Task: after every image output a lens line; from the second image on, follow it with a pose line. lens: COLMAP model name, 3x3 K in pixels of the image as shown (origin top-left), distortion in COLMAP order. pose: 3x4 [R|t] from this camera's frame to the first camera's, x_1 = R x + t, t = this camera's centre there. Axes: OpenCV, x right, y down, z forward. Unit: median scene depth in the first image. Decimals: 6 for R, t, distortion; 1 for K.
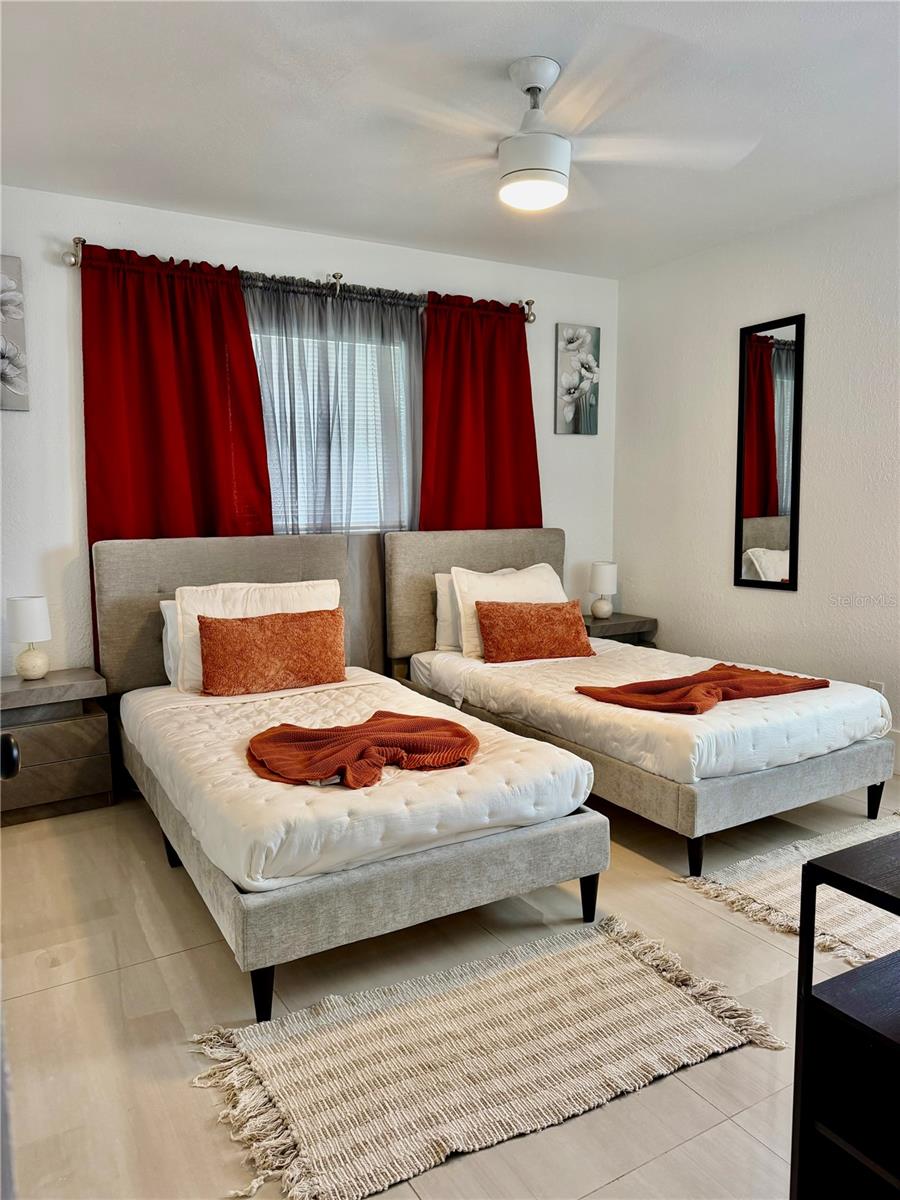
lens RADIAL K [[841.5, 0, 445.8], [0, 841.5, 596.6], [0, 0, 1]] dist [0.047252, -0.045527]
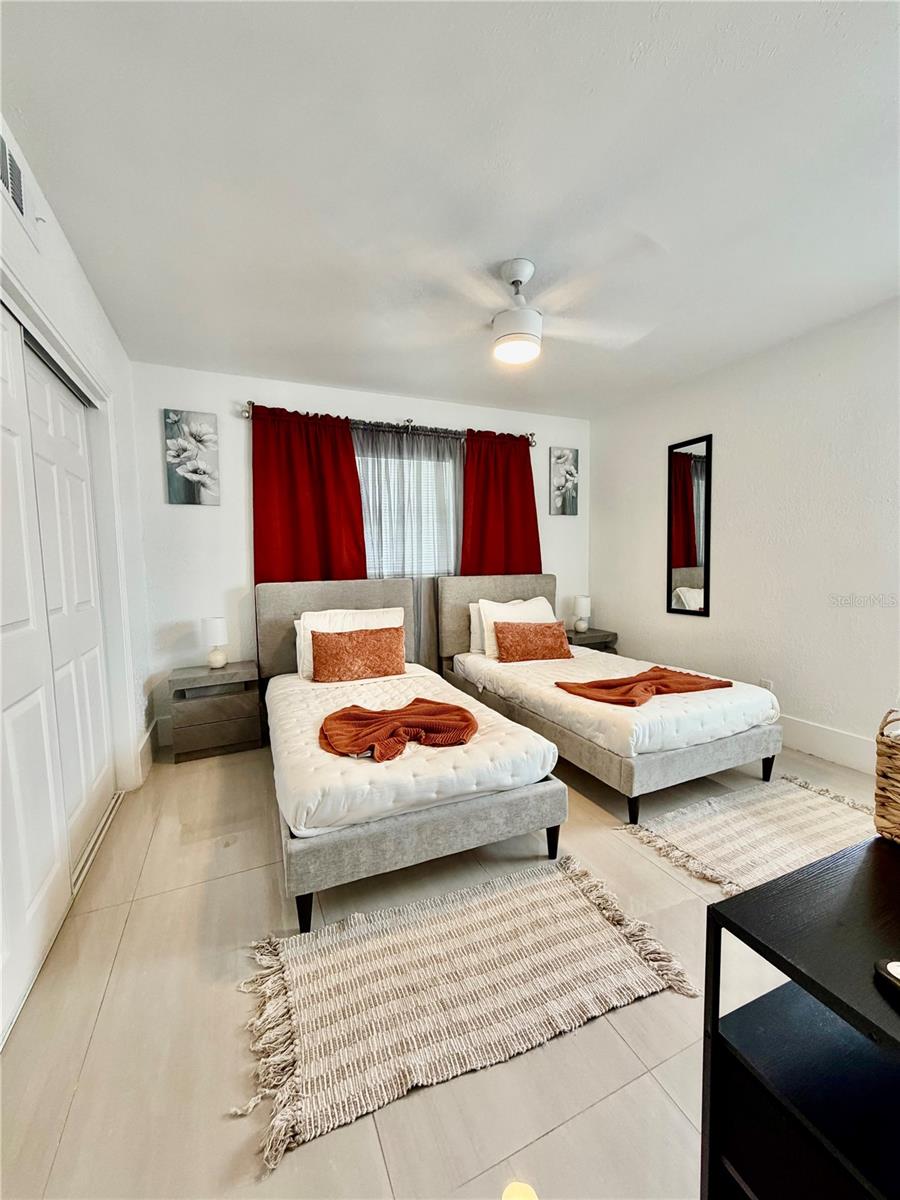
lens RADIAL K [[479.5, 0, 447.8], [0, 479.5, 594.6], [0, 0, 1]] dist [-0.001206, 0.000571]
pose [[0.993903, 0.003523, -0.110204, 0.062399], [-0.007504, 0.999333, -0.035730, -0.015811], [0.110005, 0.036339, 0.993267, 0.138200]]
